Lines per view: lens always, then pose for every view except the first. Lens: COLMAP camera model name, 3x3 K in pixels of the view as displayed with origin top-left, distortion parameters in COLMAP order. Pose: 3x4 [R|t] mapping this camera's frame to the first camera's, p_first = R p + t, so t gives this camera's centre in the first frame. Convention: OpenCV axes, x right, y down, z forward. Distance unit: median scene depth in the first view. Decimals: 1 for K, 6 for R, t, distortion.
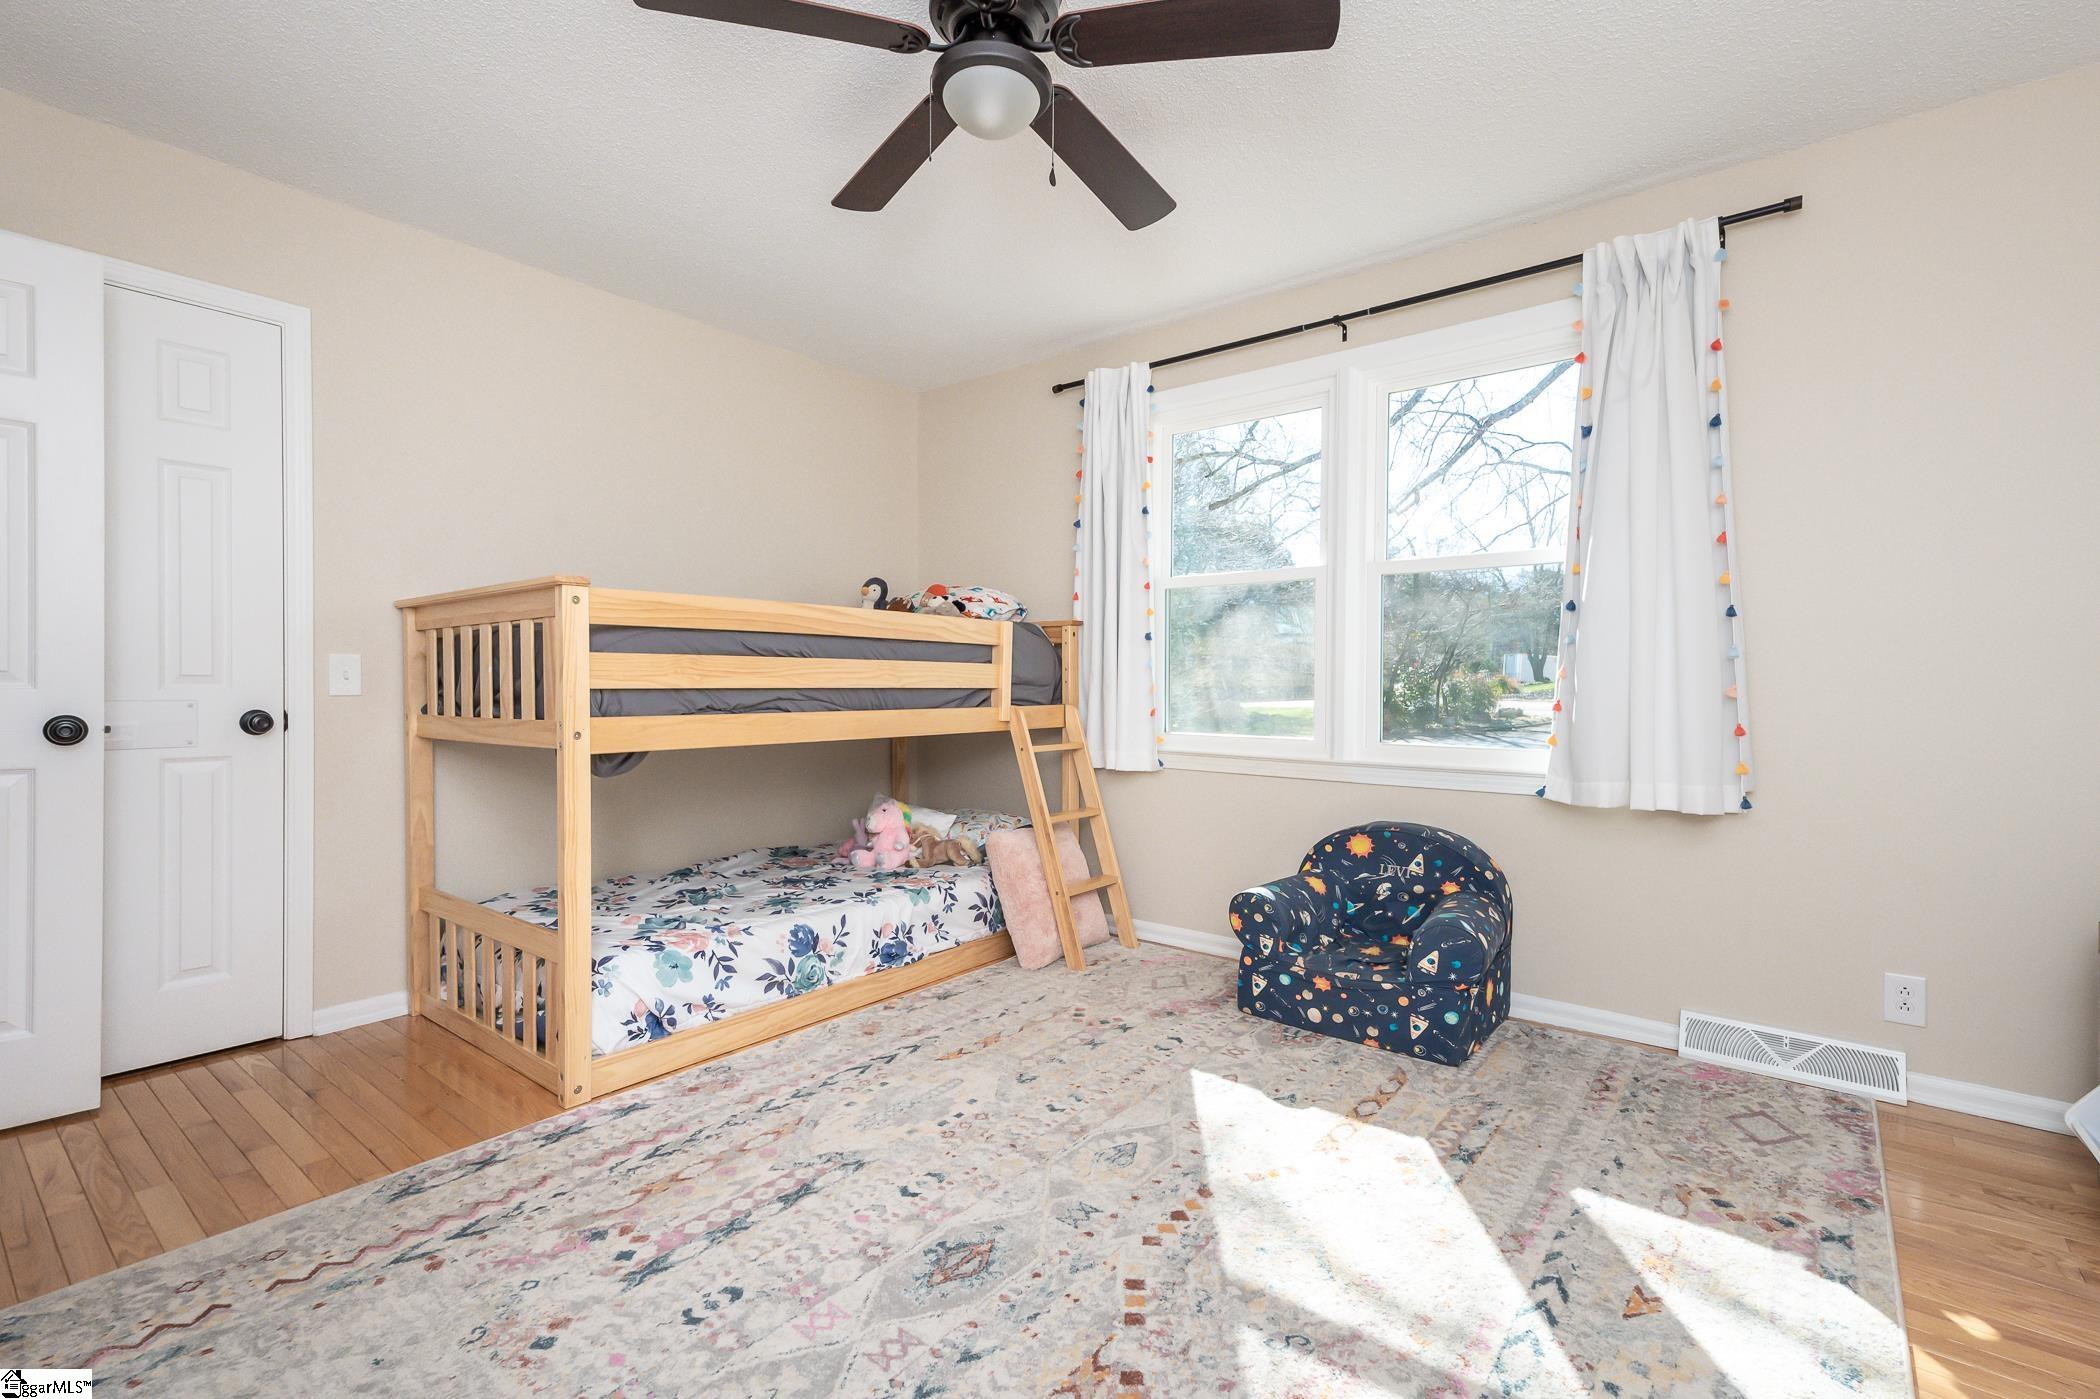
lens RADIAL K [[938.5, 0, 1062.3], [0, 938.5, 700.8], [0, 0, 1]] dist [0.012293, 0.000593]
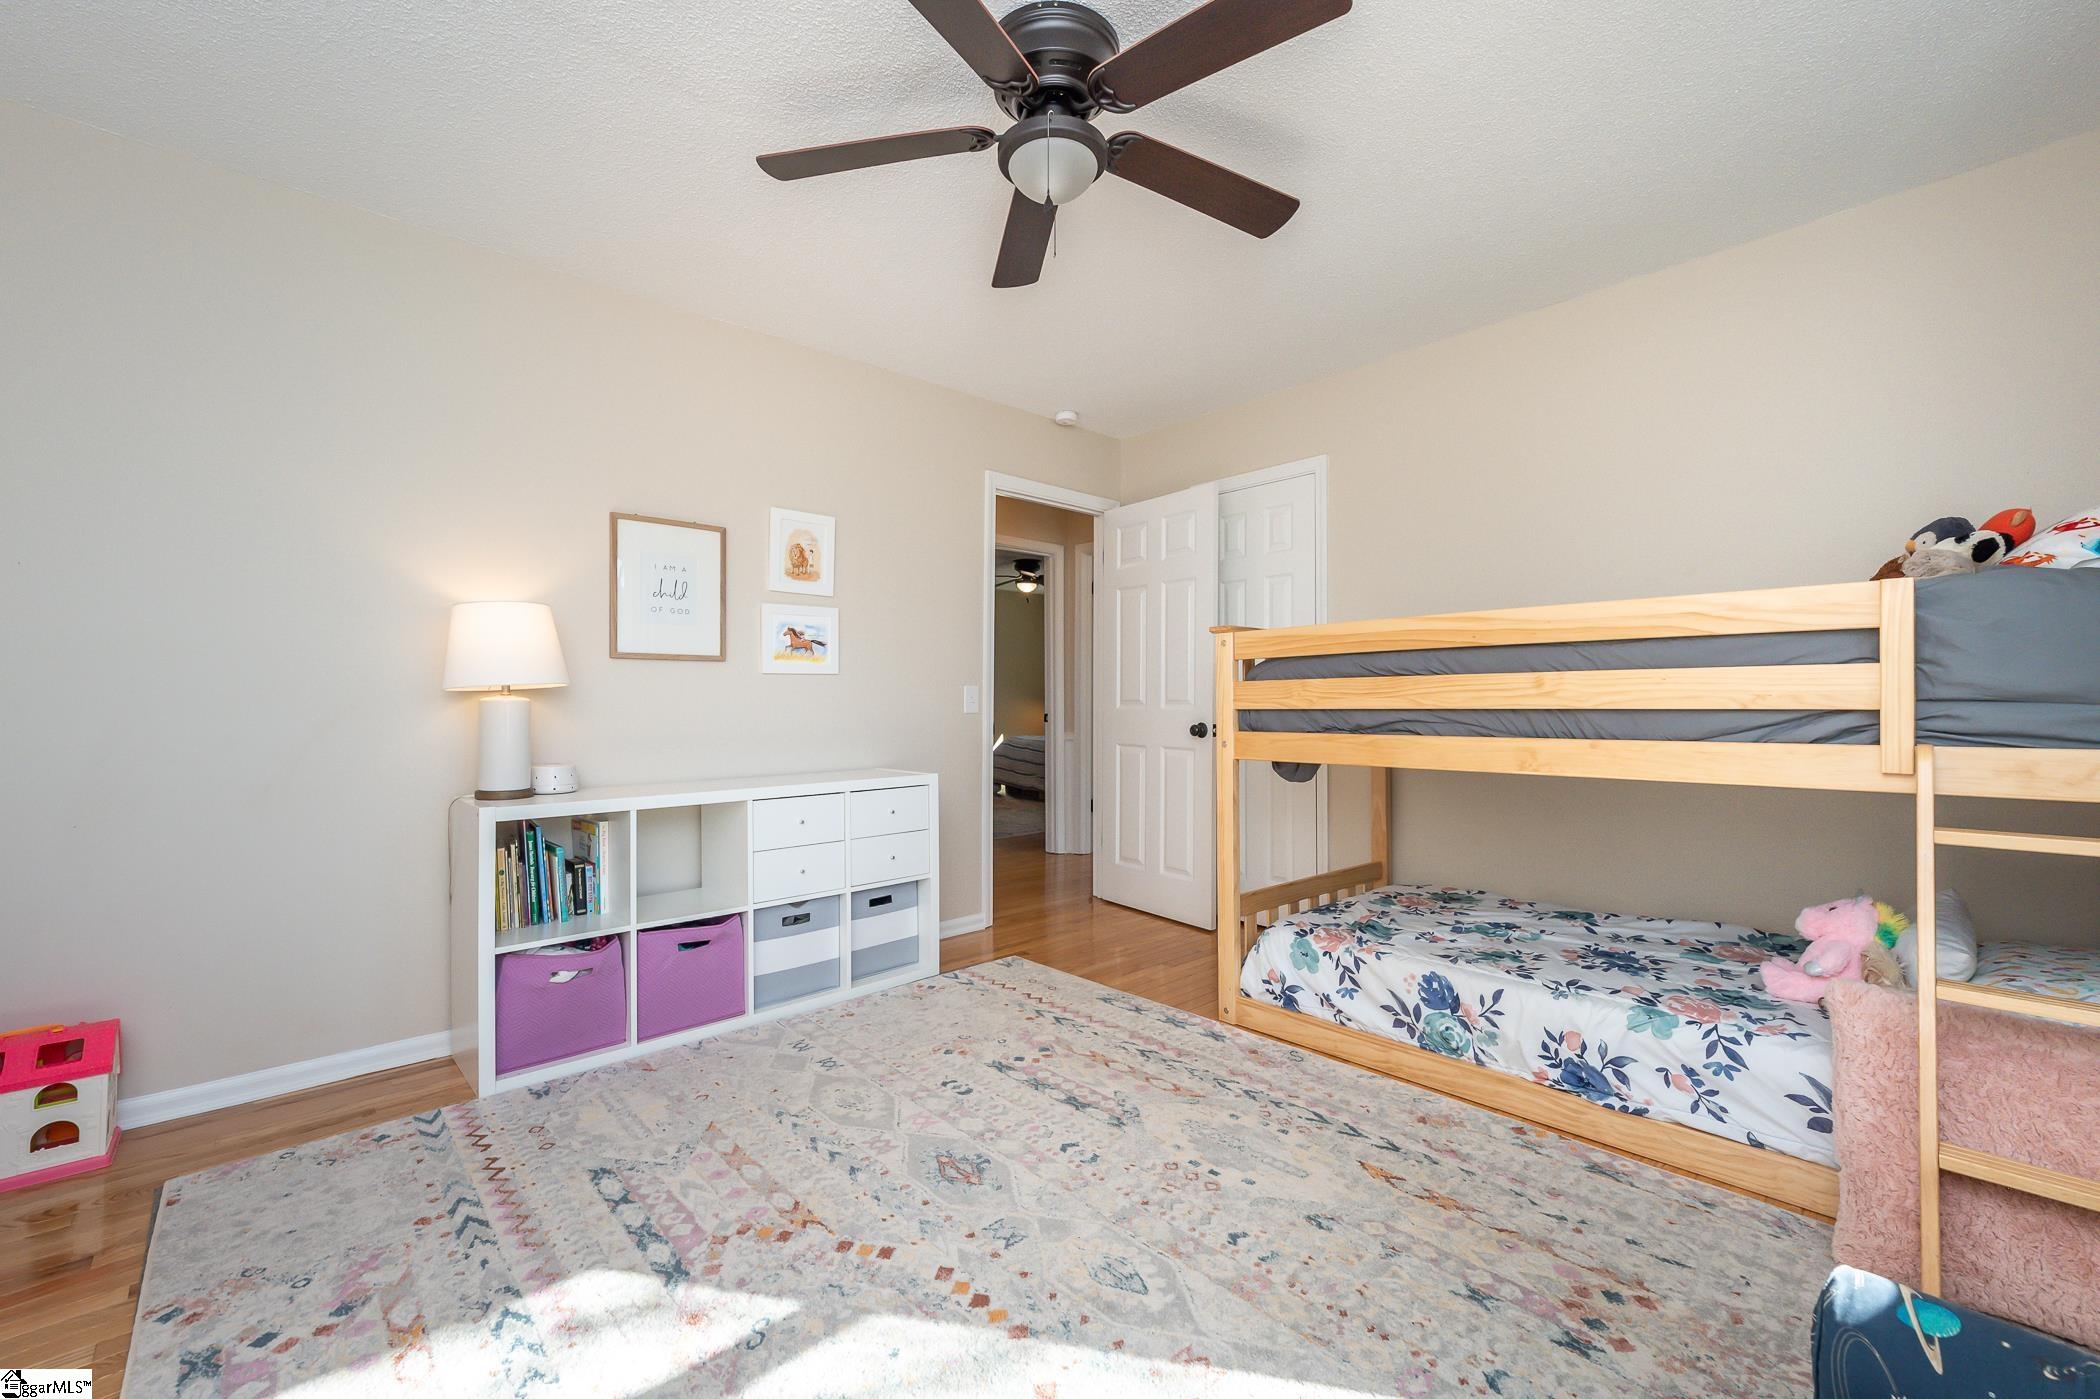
lens RADIAL K [[885.6, 0, 1062.0], [0, 885.6, 702.4], [0, 0, 1]] dist [0.016029, -0.000165]
pose [[-0.164375, -0.007534, -0.986369, 0.715031], [-0.014299, 0.999884, -0.005255, -0.012039], [0.986294, 0.013241, -0.164464, 0.910984]]
